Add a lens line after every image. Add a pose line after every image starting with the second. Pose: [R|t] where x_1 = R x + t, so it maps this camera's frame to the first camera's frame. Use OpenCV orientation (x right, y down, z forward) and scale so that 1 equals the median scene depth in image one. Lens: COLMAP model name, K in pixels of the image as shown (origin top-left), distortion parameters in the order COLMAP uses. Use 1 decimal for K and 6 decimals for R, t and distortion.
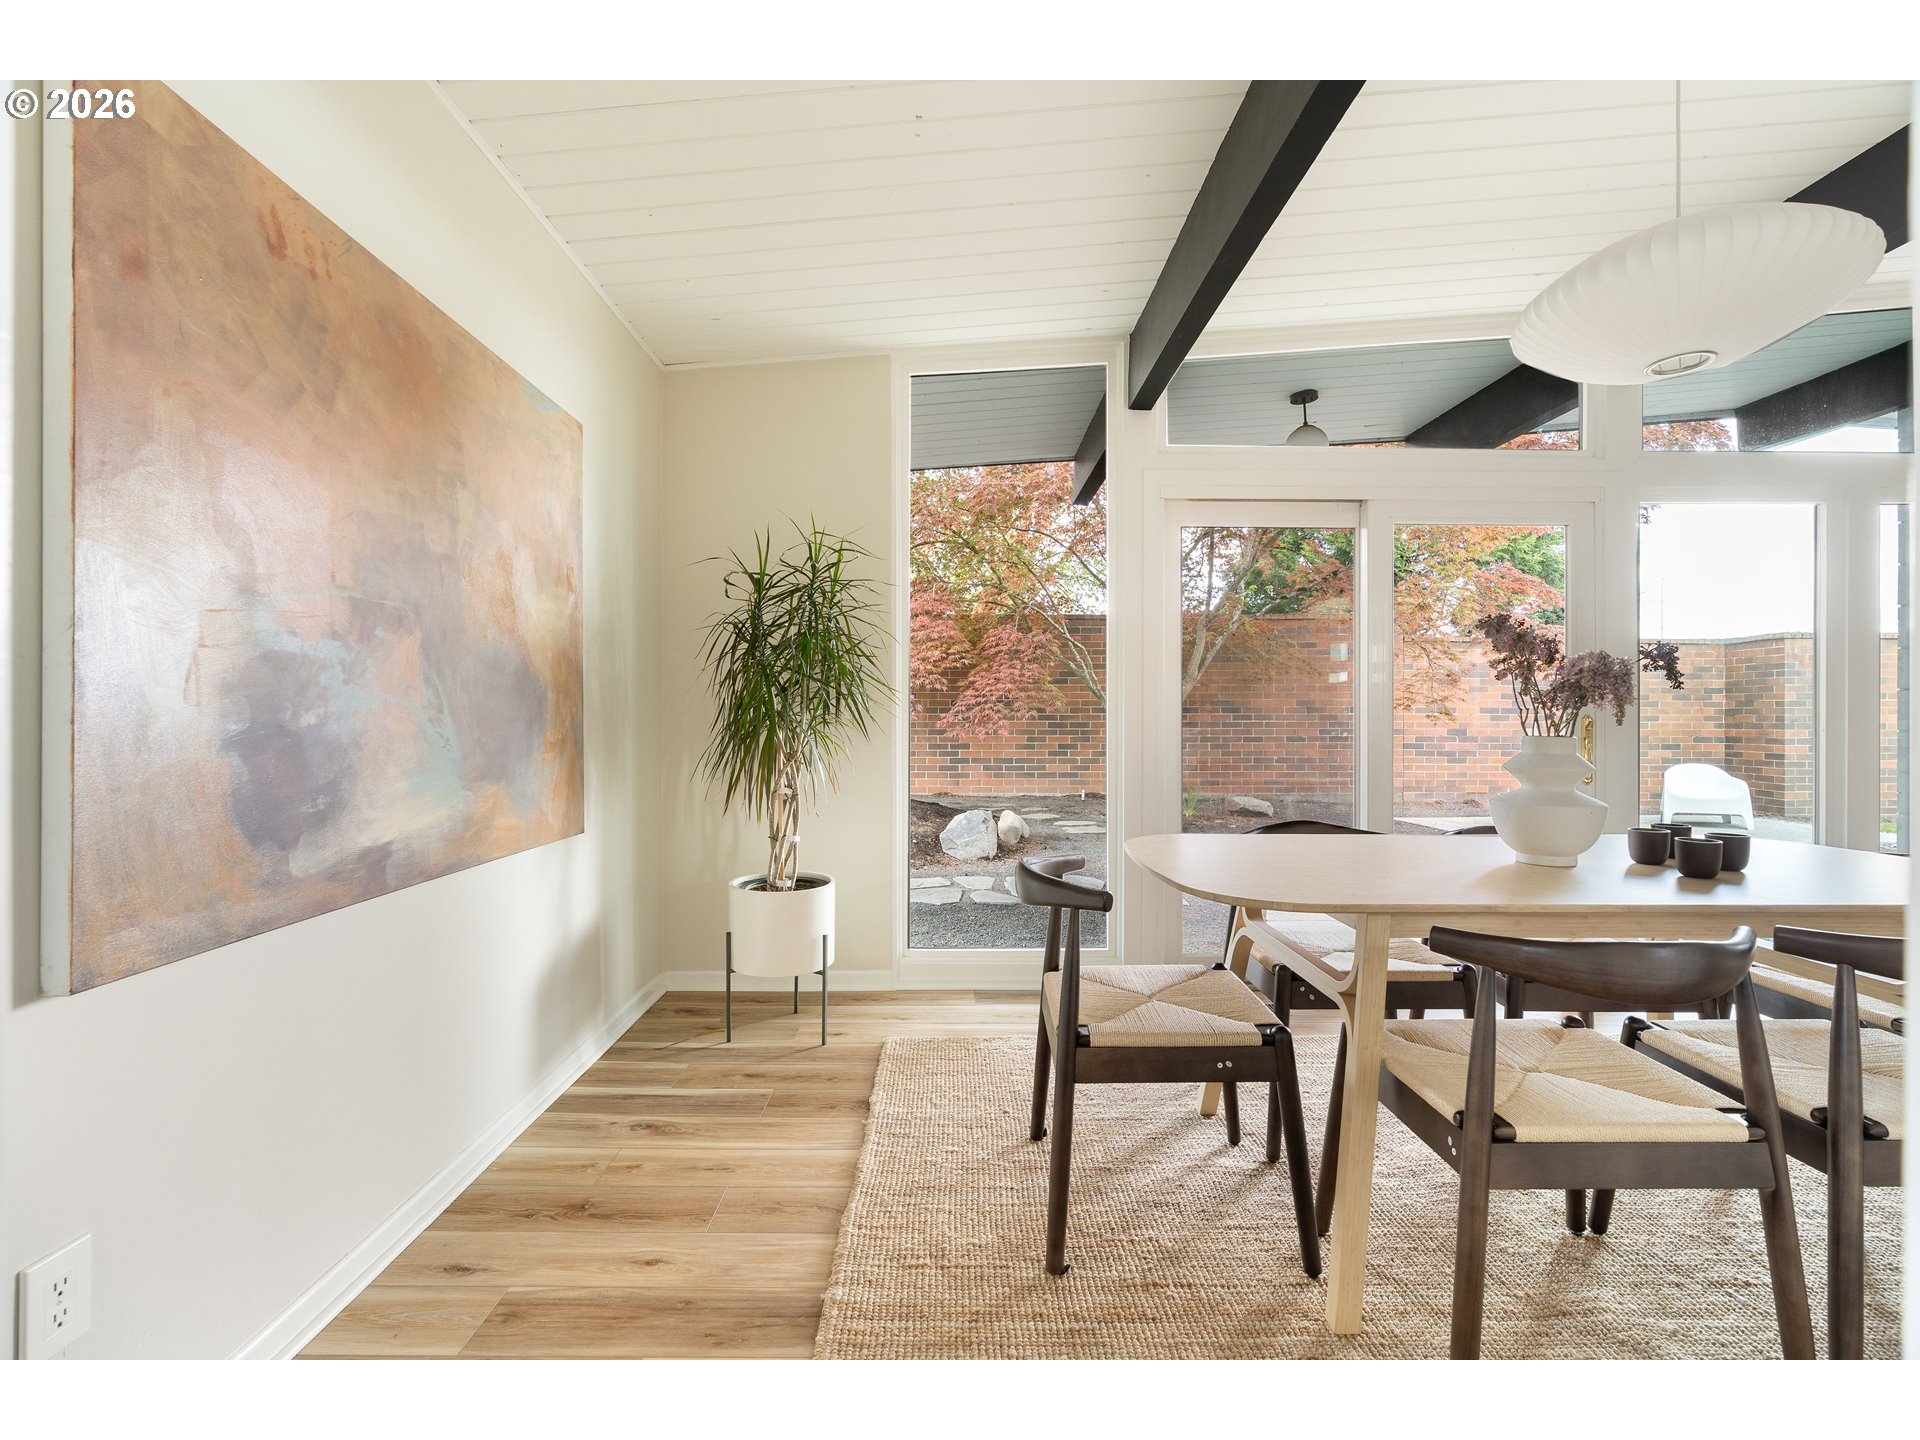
lens RADIAL K [[906.7, 0, 952.3], [0, 906.7, 721.6], [0, 0, 1]] dist [0.000186, 0.000083]
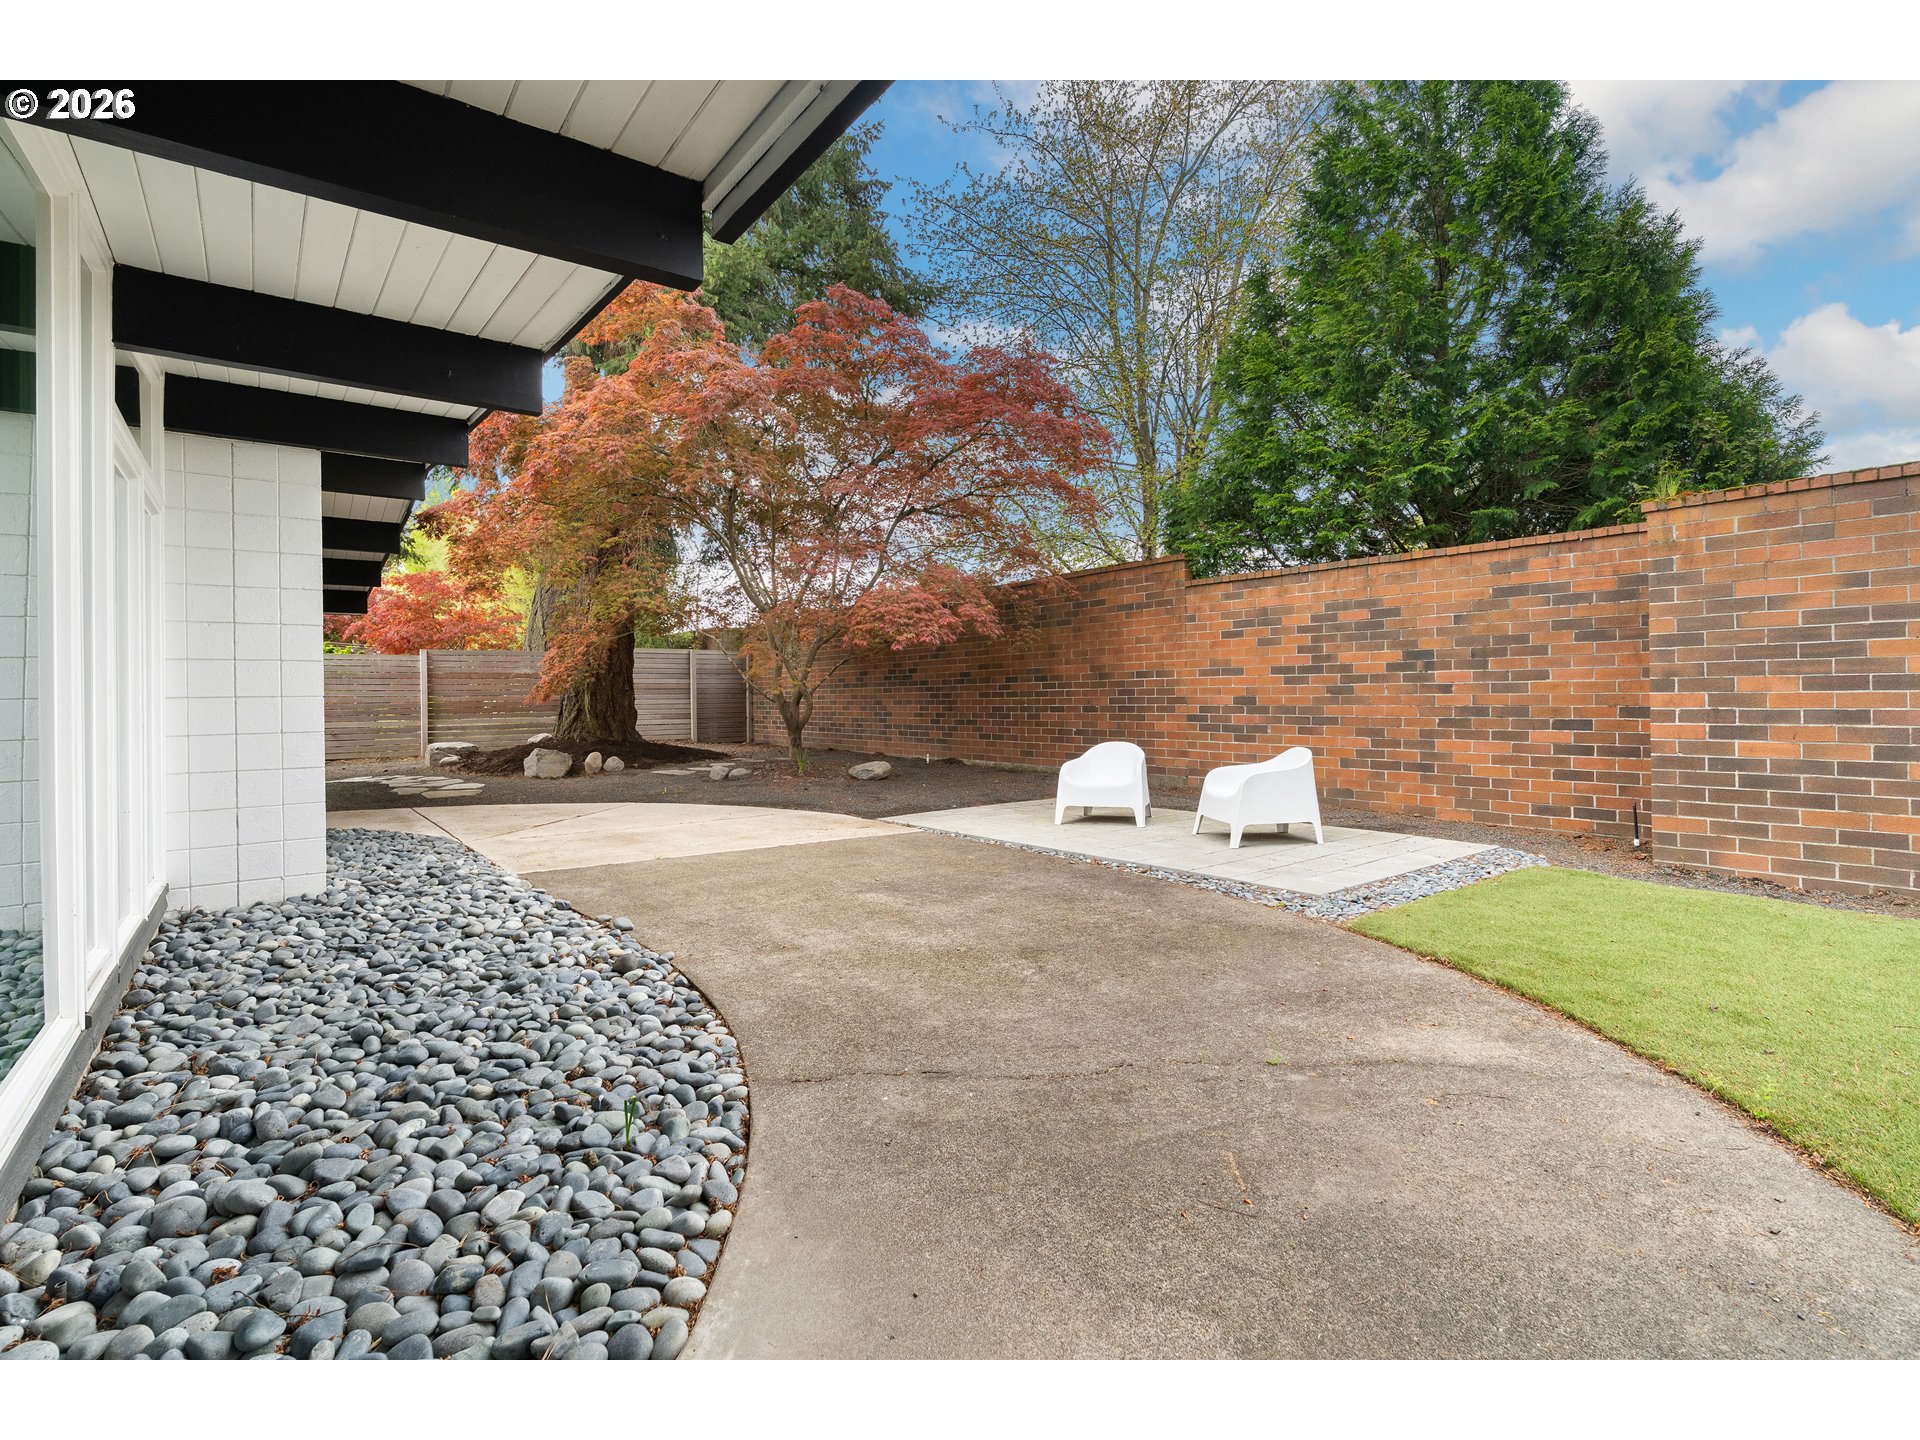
lens RADIAL K [[906.7, 0, 978.1], [0, 906.7, 692.4], [0, 0, 1]] dist [0.000186, 0.000083]
pose [[0.612322, -0.012265, -0.790514, 1.016467], [0.012195, 0.999907, -0.006068, 0.007036], [0.790515, -0.005924, 0.612414, 0.367232]]
